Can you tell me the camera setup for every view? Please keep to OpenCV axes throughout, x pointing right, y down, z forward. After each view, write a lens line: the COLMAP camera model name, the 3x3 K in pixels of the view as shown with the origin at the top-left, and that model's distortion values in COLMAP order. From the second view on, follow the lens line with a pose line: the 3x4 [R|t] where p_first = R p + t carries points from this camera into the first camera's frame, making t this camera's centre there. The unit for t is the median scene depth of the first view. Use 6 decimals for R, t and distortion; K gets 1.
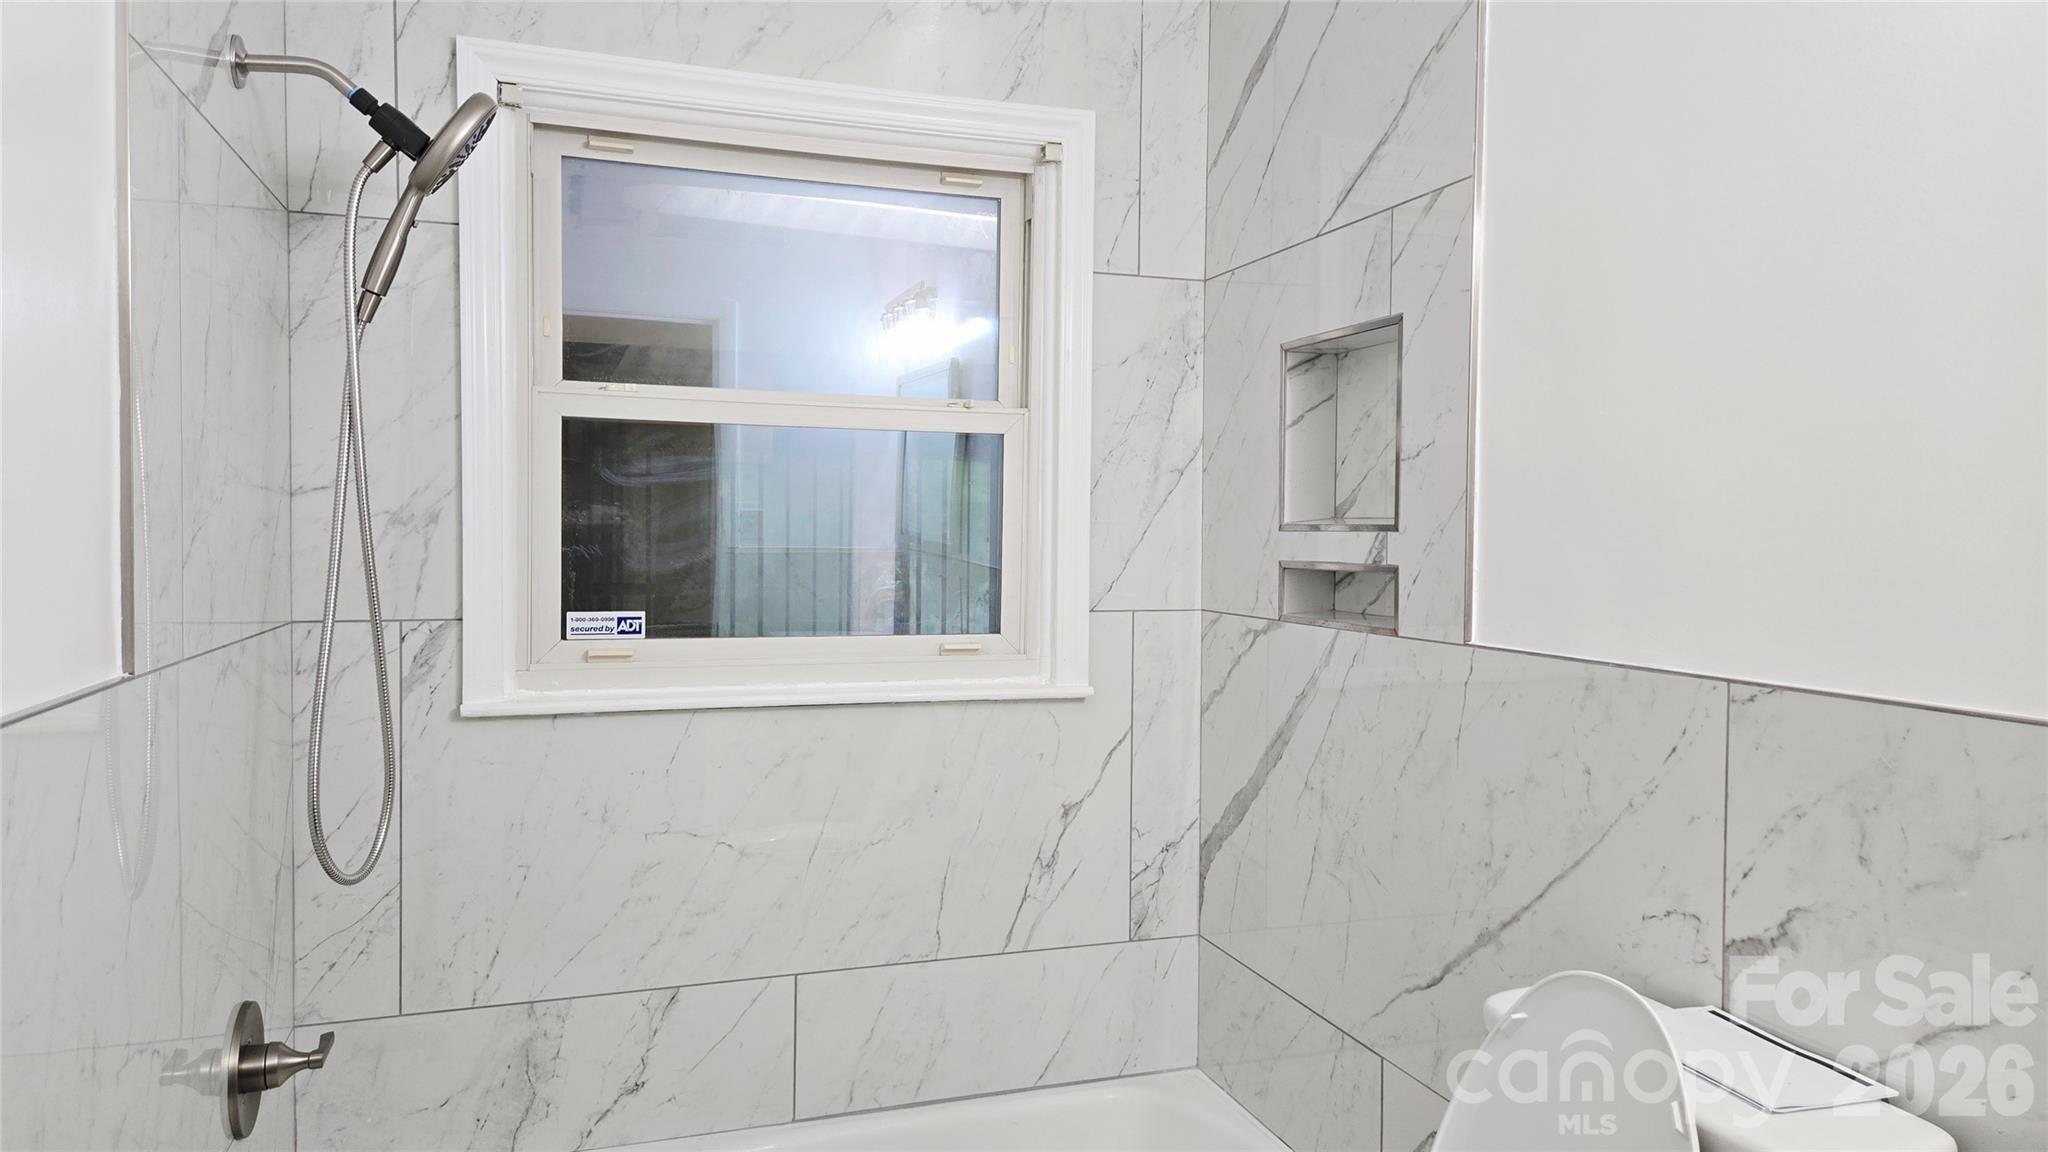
lens RADIAL K [[1352.9, 0, 1033.0], [0, 1352.9, 565.9], [0, 0, 1]] dist [0.019266, -0.029763]
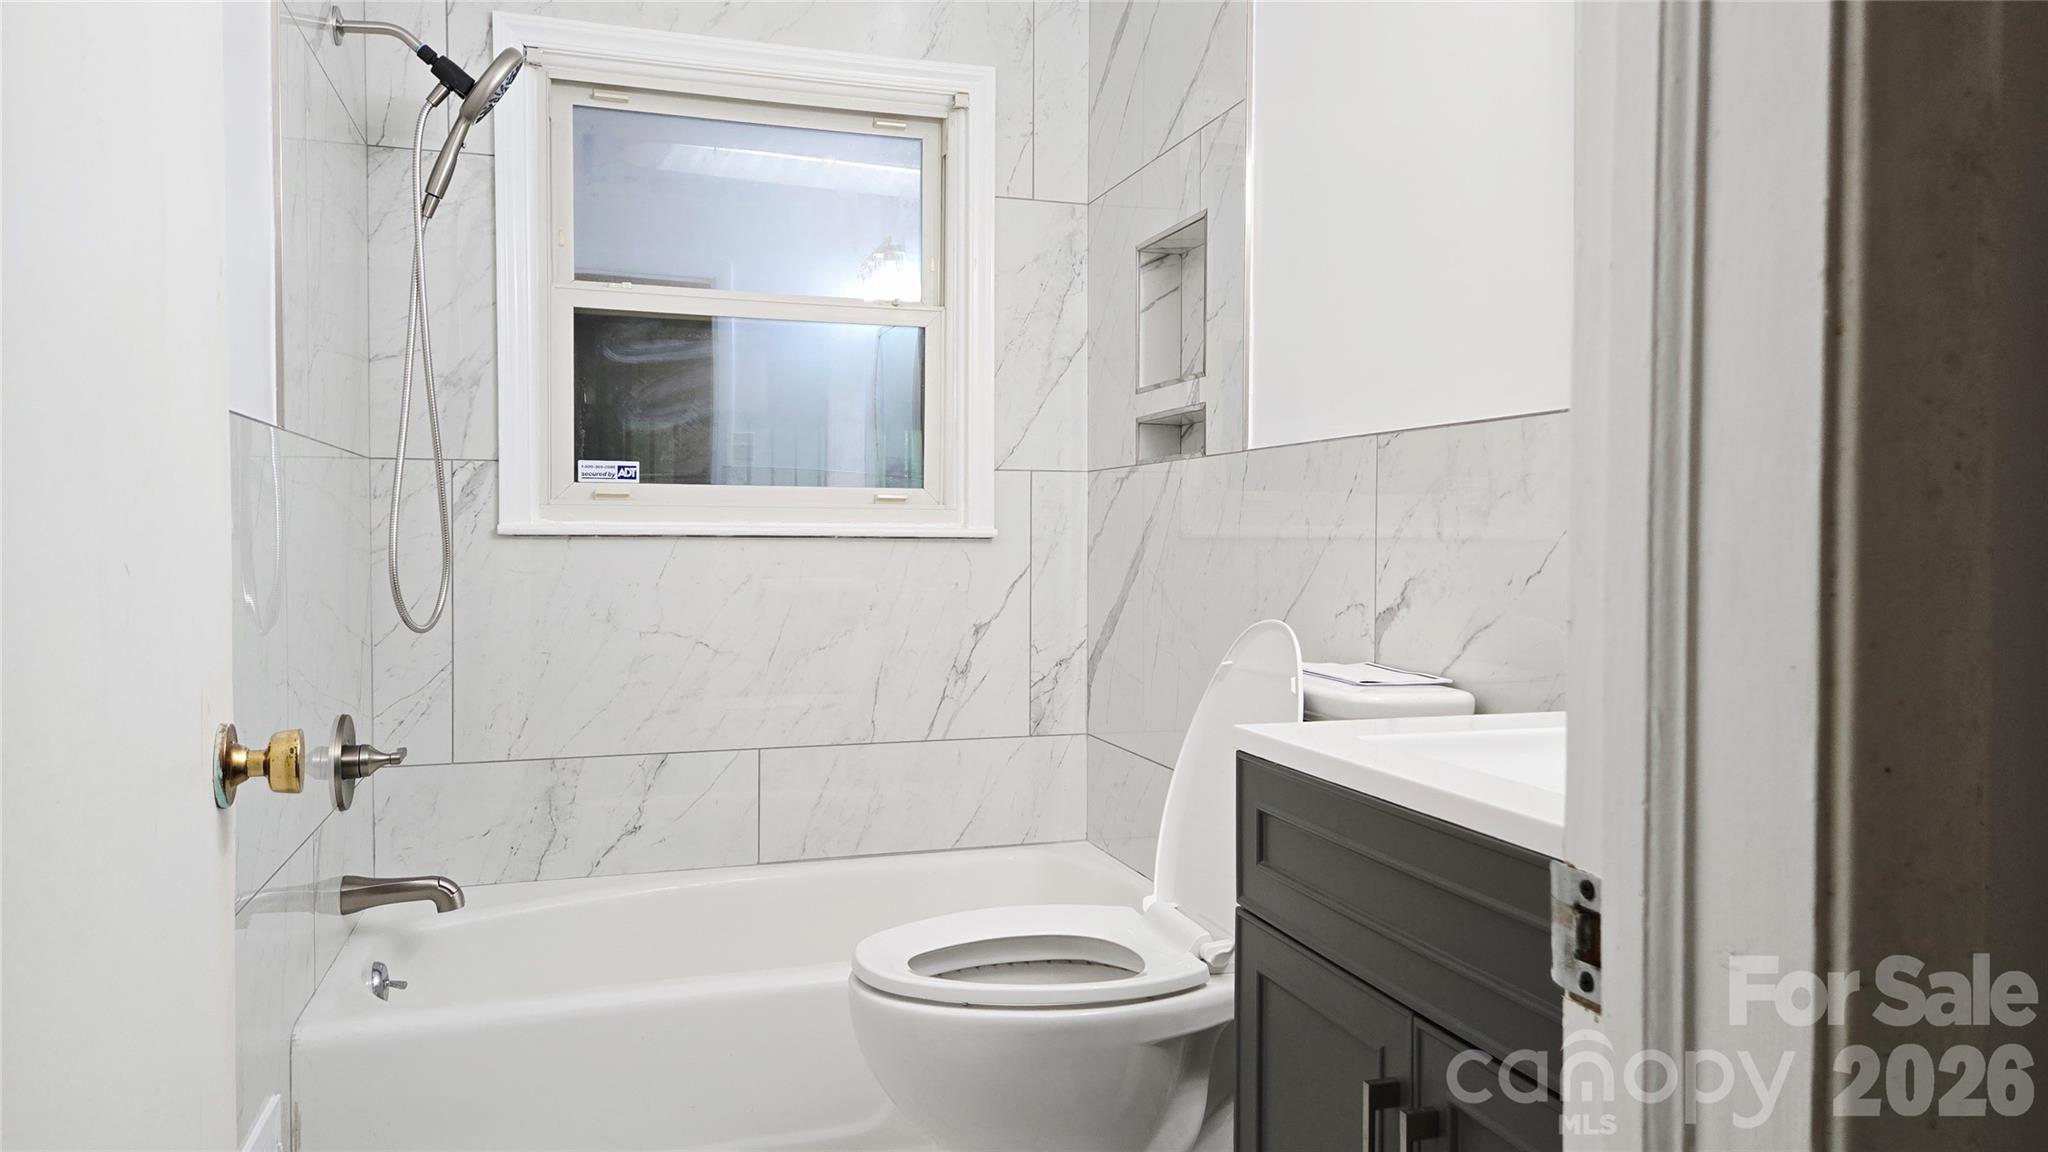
lens RADIAL K [[1351.2, 0, 1024.0], [0, 1351.2, 576.0], [0, 0, 1]] dist [0.006235, -0.028774]
pose [[0.999759, -0.004449, -0.021504, 0.104146], [0.004513, 0.999985, 0.002958, 0.140765], [0.021491, -0.003054, 0.999764, -0.268796]]
